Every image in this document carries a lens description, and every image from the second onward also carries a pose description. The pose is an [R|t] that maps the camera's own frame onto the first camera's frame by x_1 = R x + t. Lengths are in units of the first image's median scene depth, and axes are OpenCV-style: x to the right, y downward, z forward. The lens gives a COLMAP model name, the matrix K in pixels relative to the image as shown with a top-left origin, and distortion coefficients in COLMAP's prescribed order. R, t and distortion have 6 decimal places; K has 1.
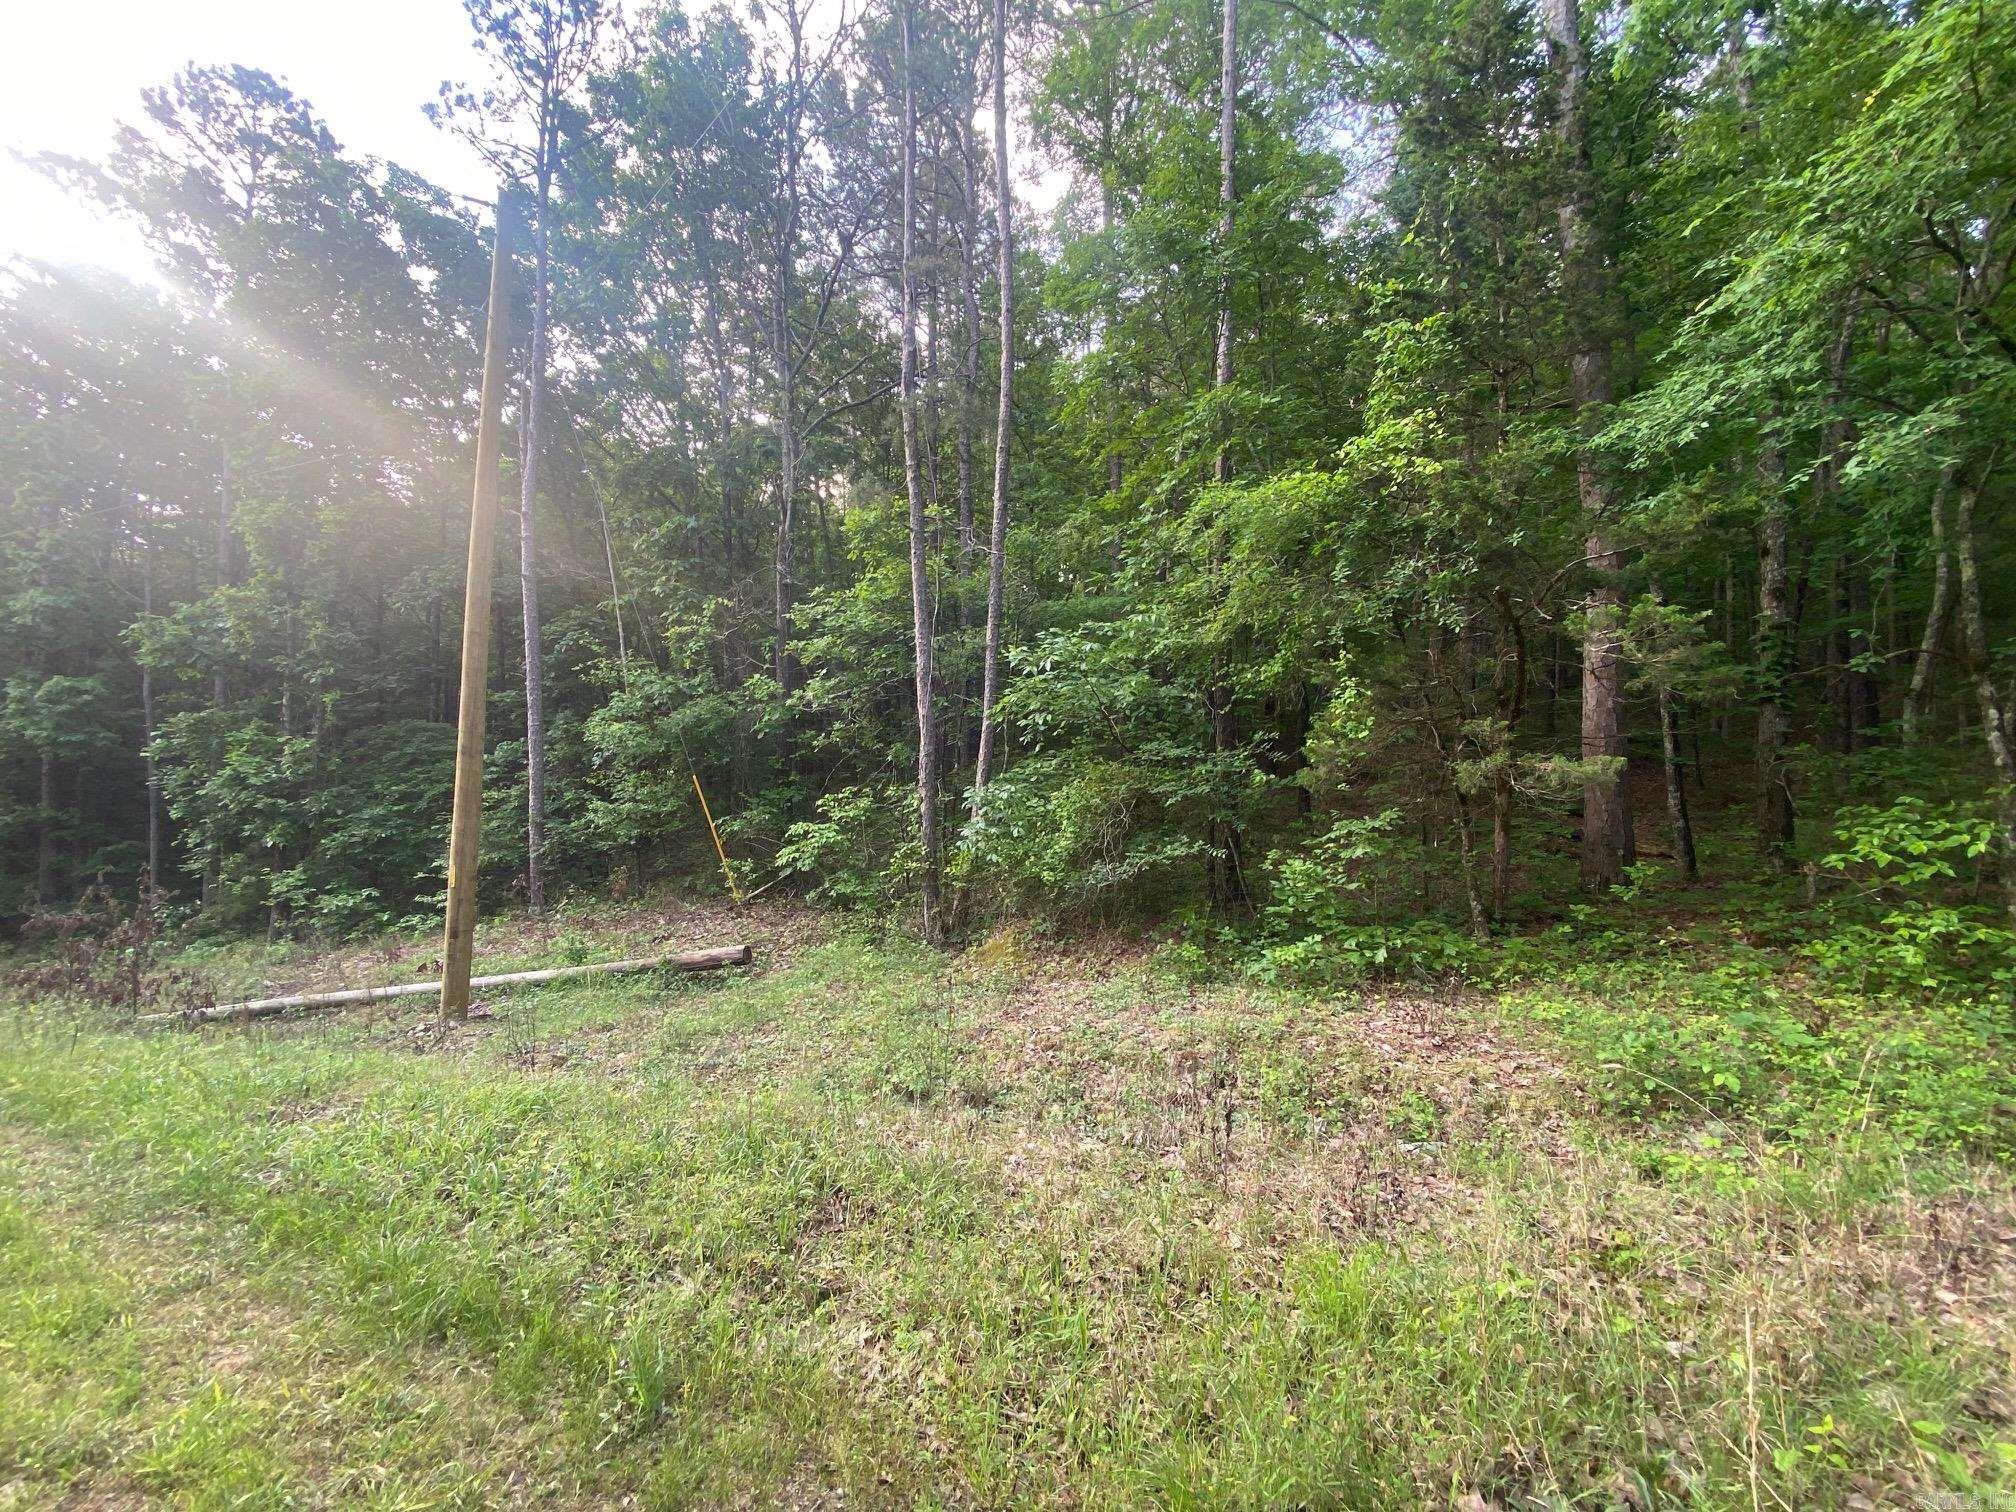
lens RADIAL K [[822.4, 0, 1010.1], [0, 822.4, 731.3], [0, 0, 1]] dist [-0.001653, -0.014740]
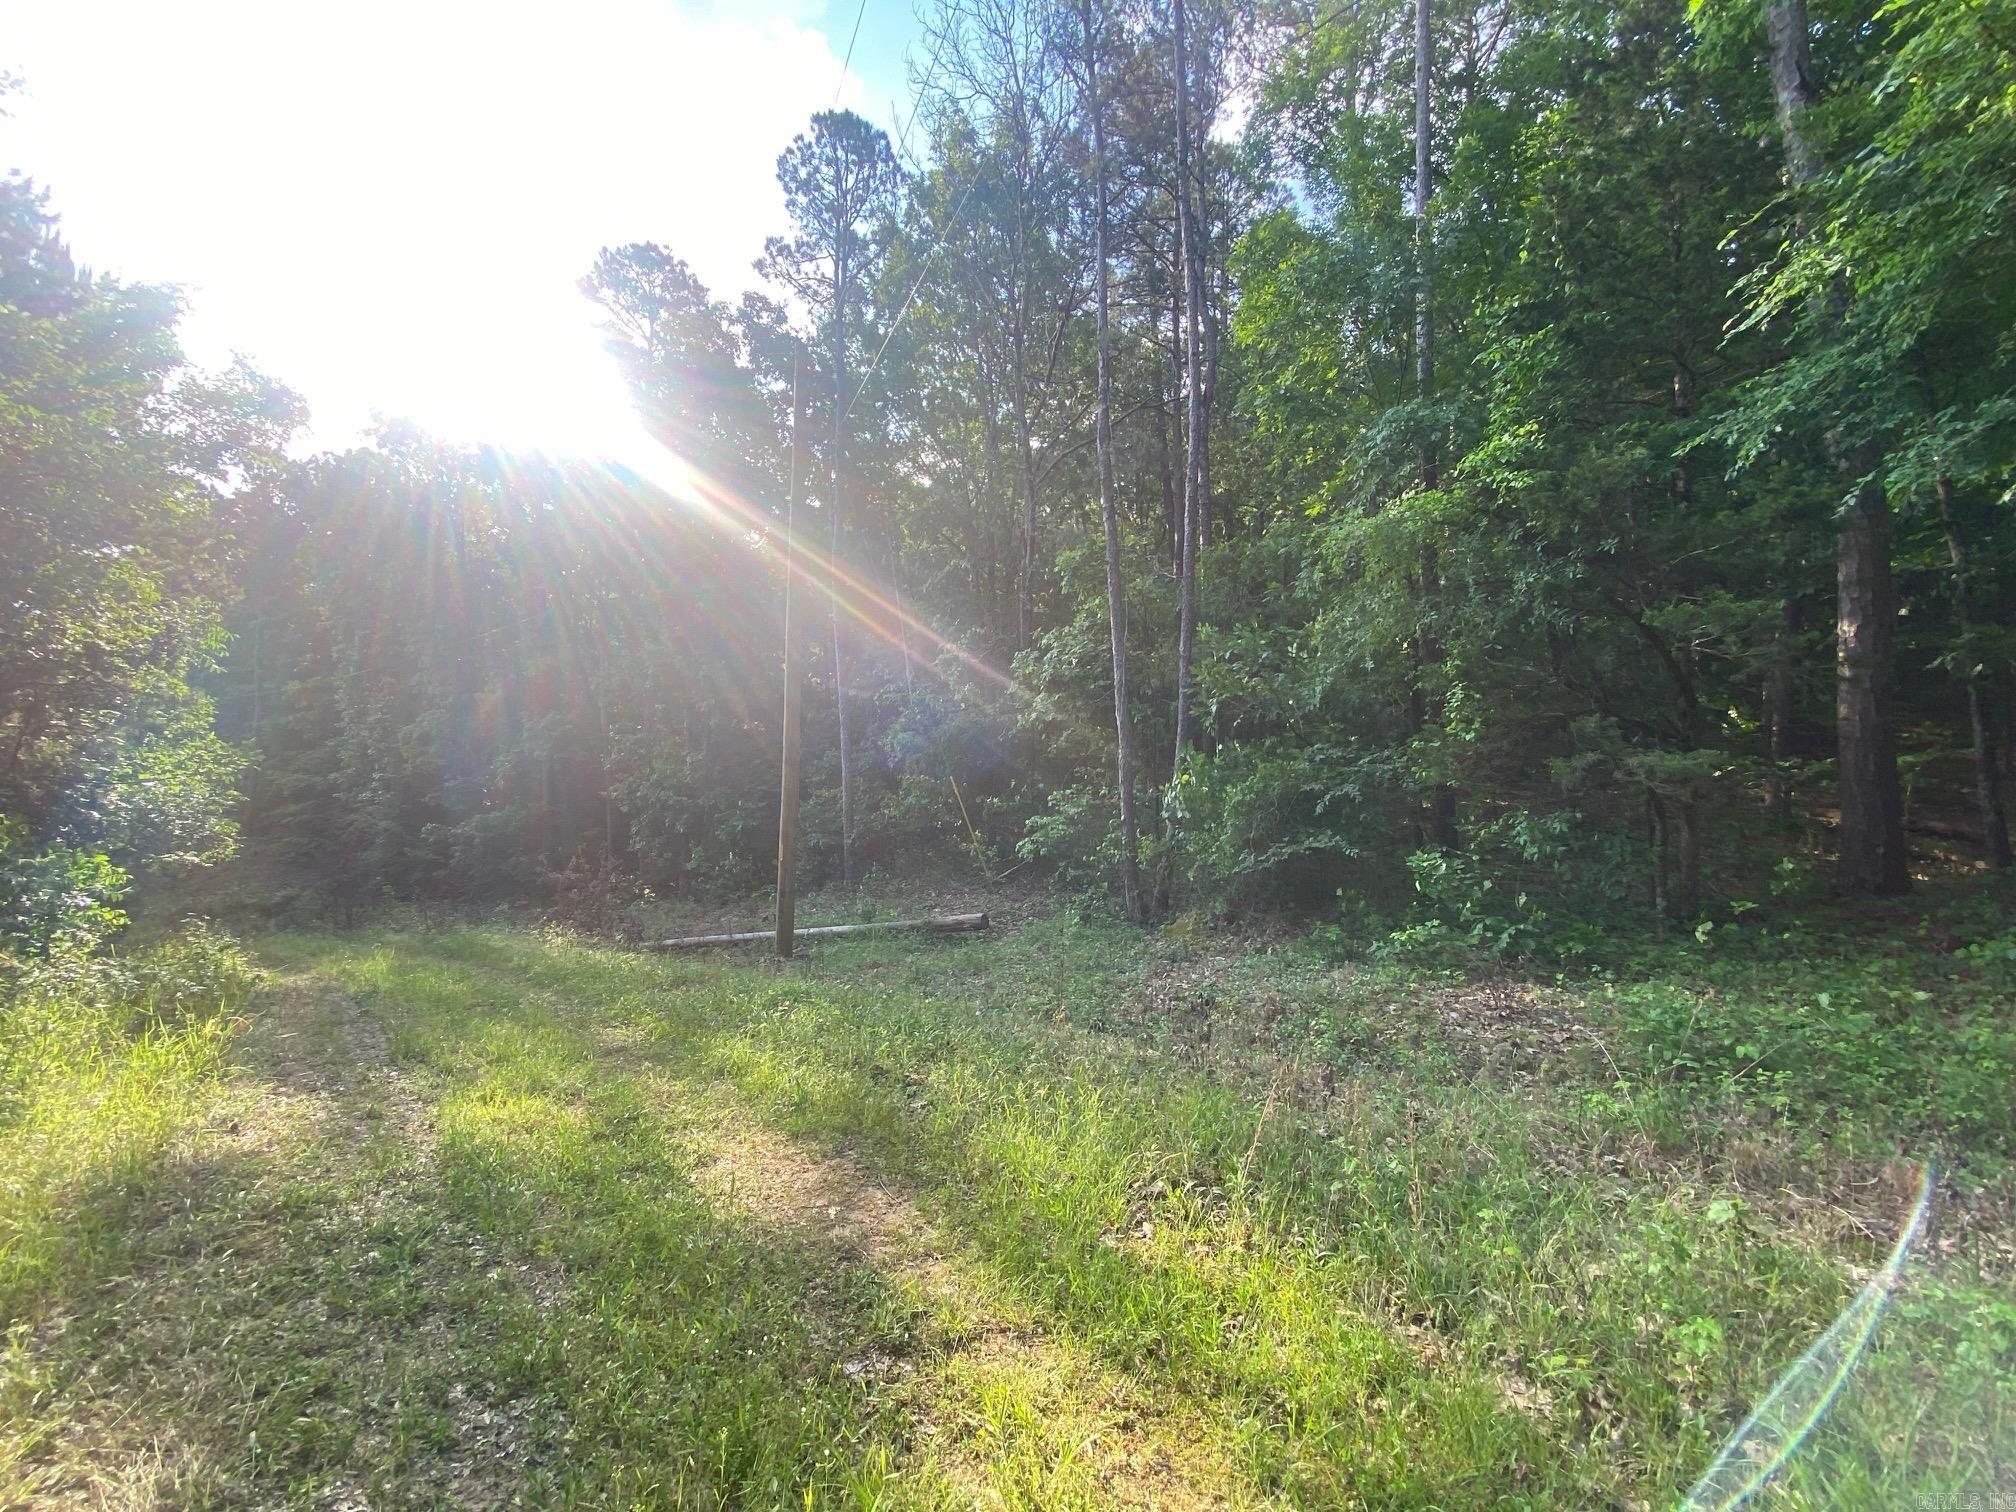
lens RADIAL K [[822.4, 0, 1010.1], [0, 822.4, 731.3], [0, 0, 1]] dist [-0.001653, -0.014740]
pose [[0.934034, -0.027667, -0.356112, 0.343299], [0.027654, 0.999604, -0.005130, -0.015867], [0.356113, -0.005057, 0.934429, -0.300704]]
